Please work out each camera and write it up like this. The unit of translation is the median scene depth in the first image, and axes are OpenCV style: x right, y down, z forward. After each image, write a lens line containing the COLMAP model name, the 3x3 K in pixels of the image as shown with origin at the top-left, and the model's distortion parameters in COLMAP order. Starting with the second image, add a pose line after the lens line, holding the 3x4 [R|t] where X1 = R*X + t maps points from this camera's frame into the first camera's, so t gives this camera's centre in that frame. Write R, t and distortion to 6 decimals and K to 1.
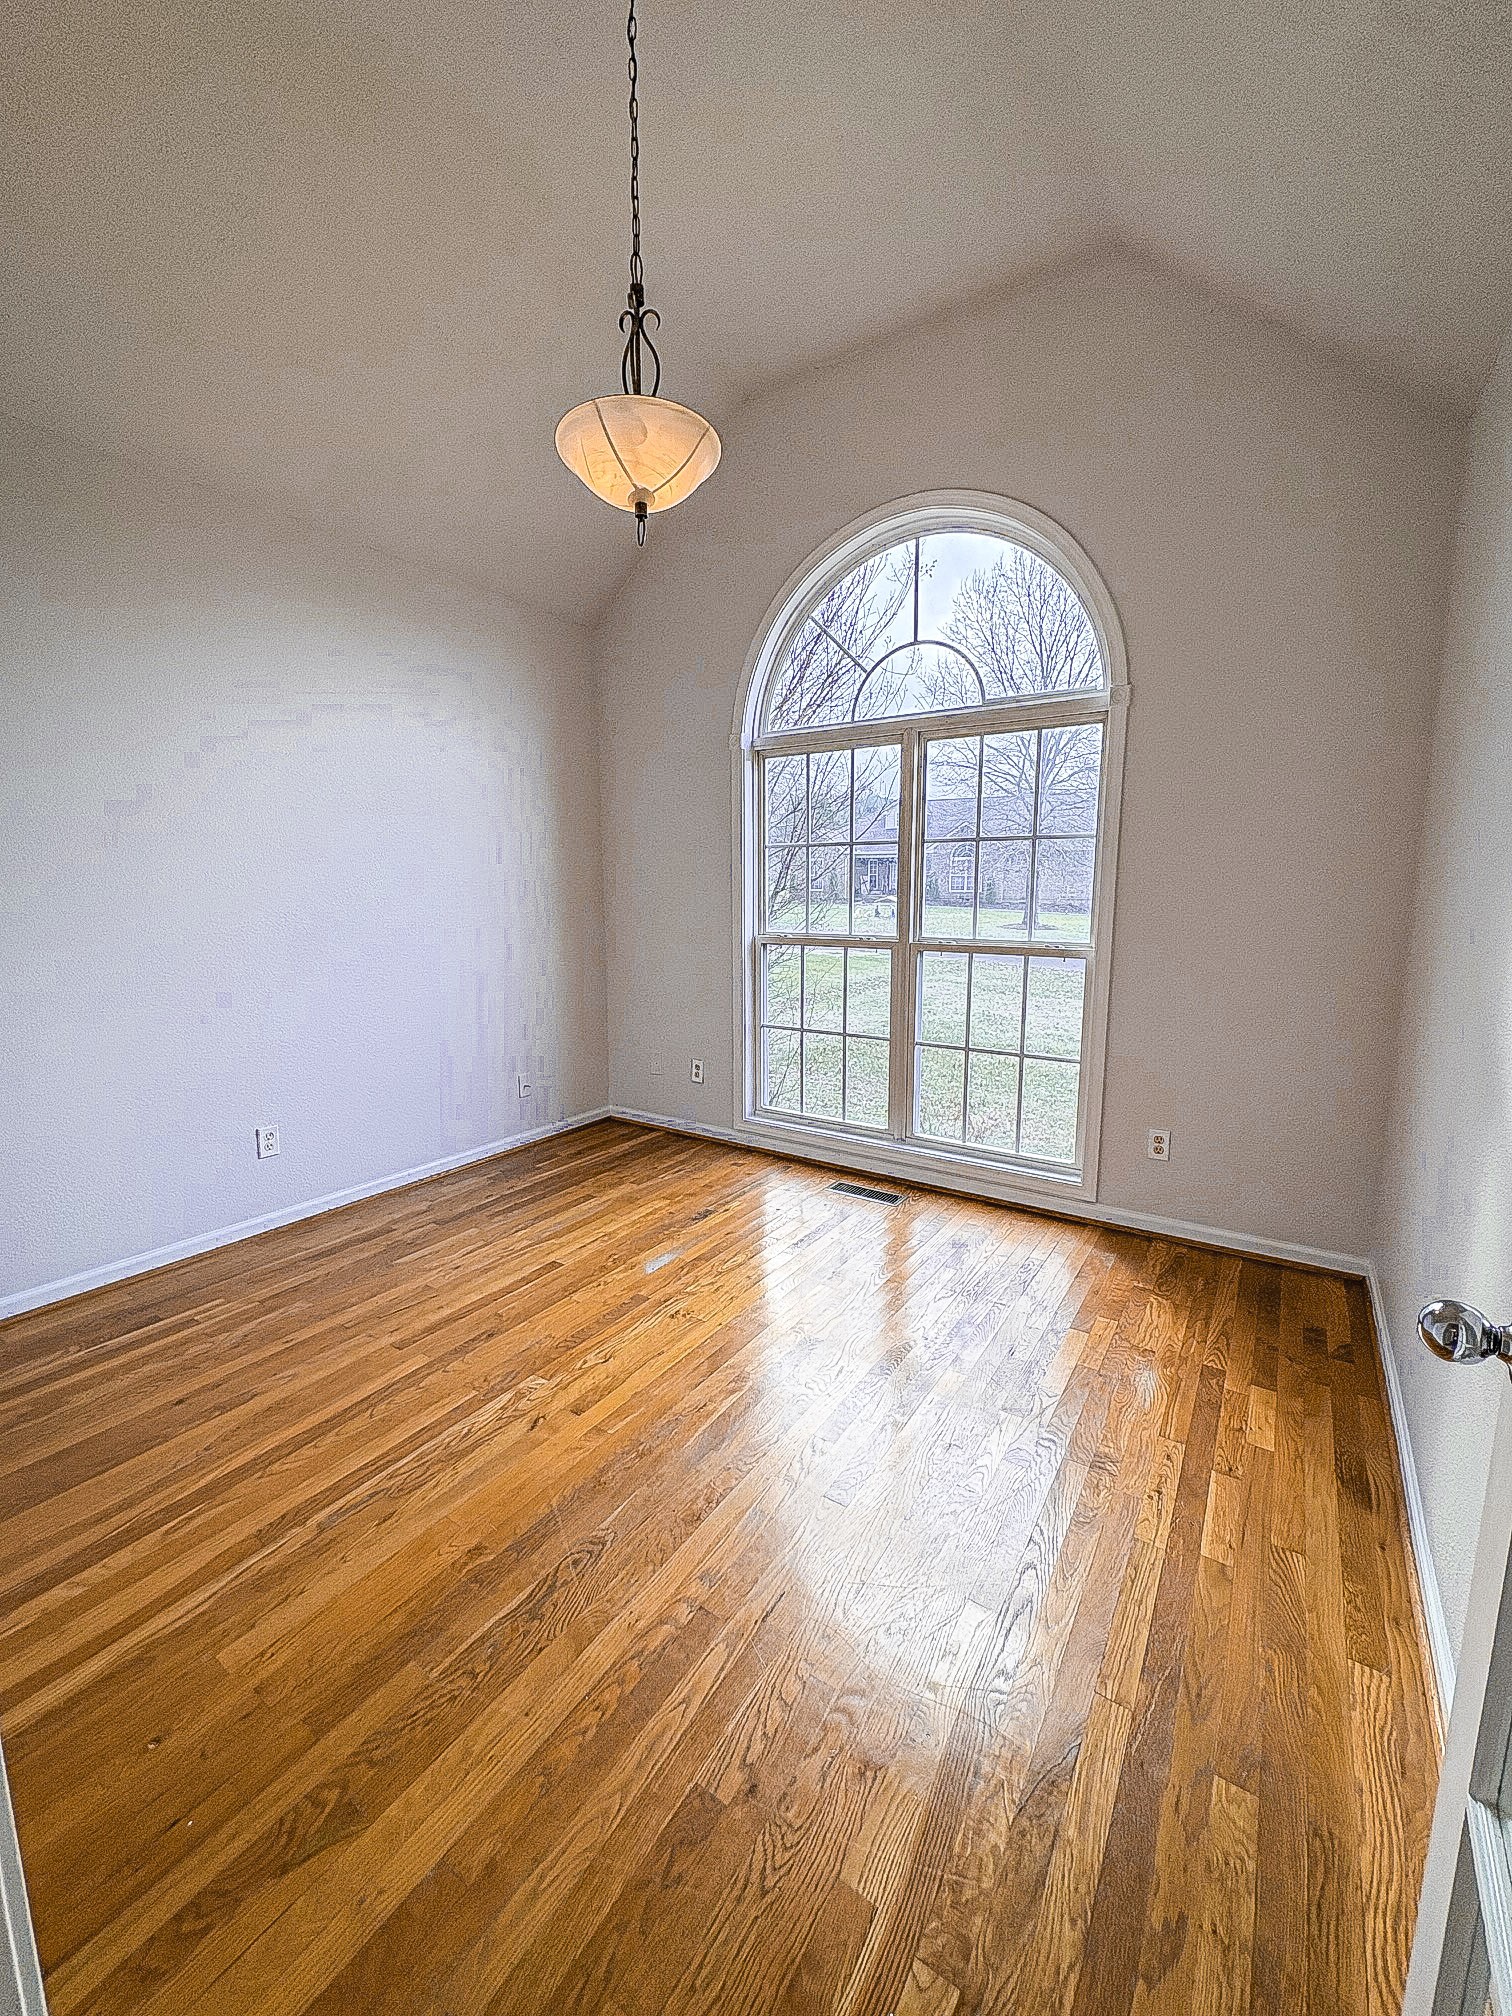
lens RADIAL K [[801.9, 0, 756.3], [0, 801.9, 1004.8], [0, 0, 1]] dist [-0.000714, 0.000562]
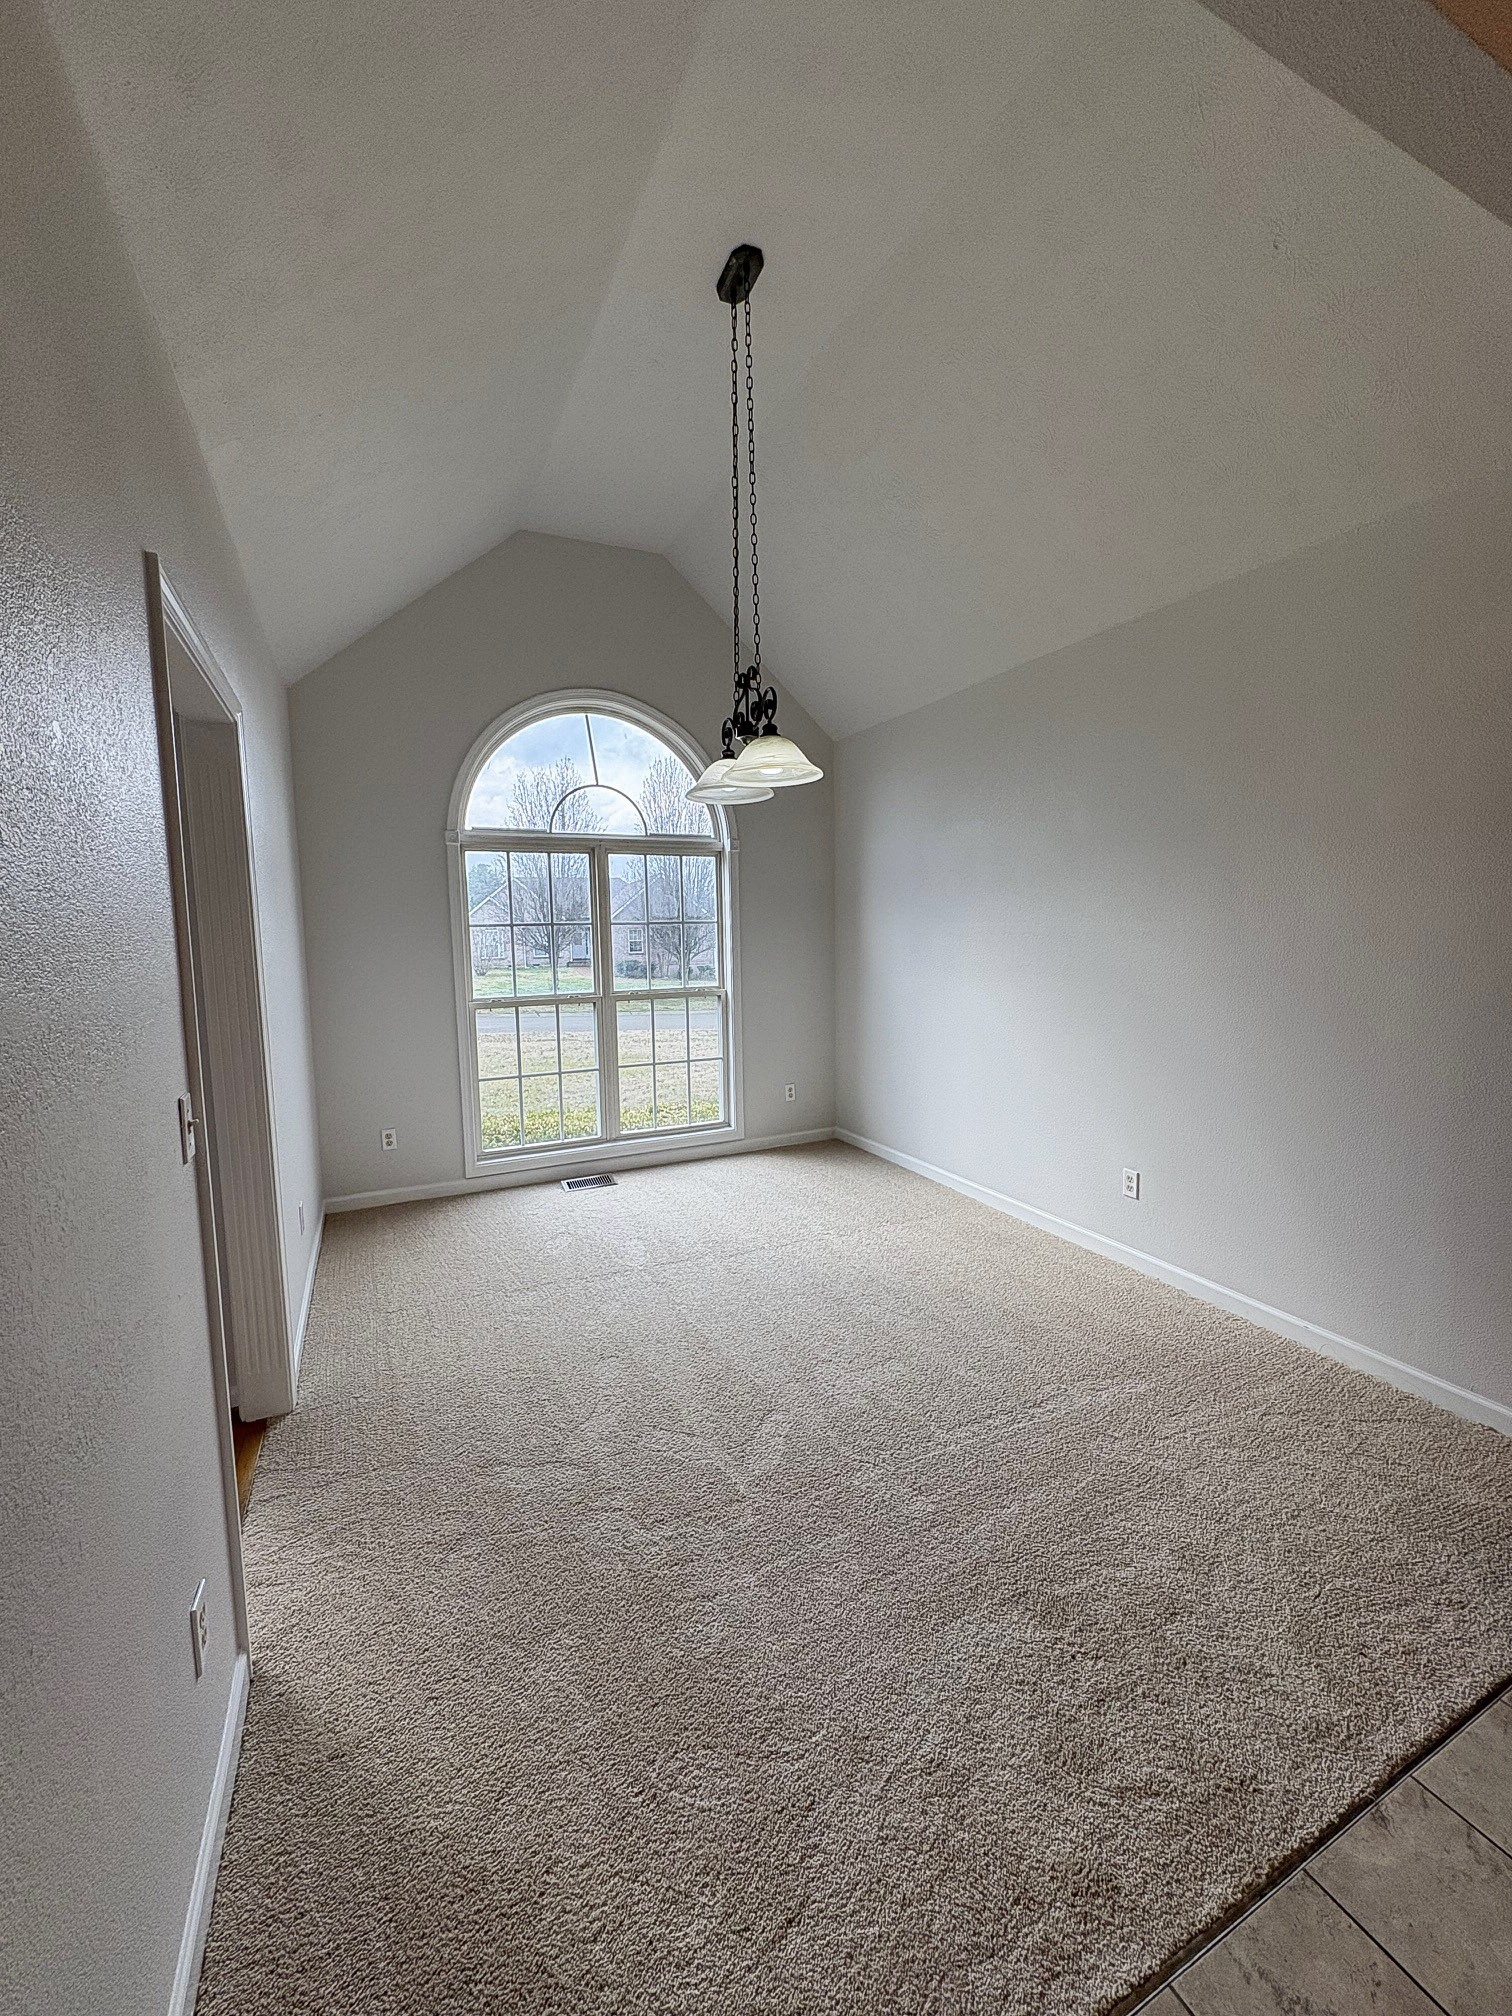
lens RADIAL K [[801.9, 0, 757.9], [0, 801.9, 1011.7], [0, 0, 1]] dist [-0.000714, 0.000562]
pose [[0.510470, -0.084951, 0.855689, -0.875017], [0.135182, 0.990663, 0.017706, -0.041691], [-0.849203, 0.106635, 0.517188, 0.069627]]
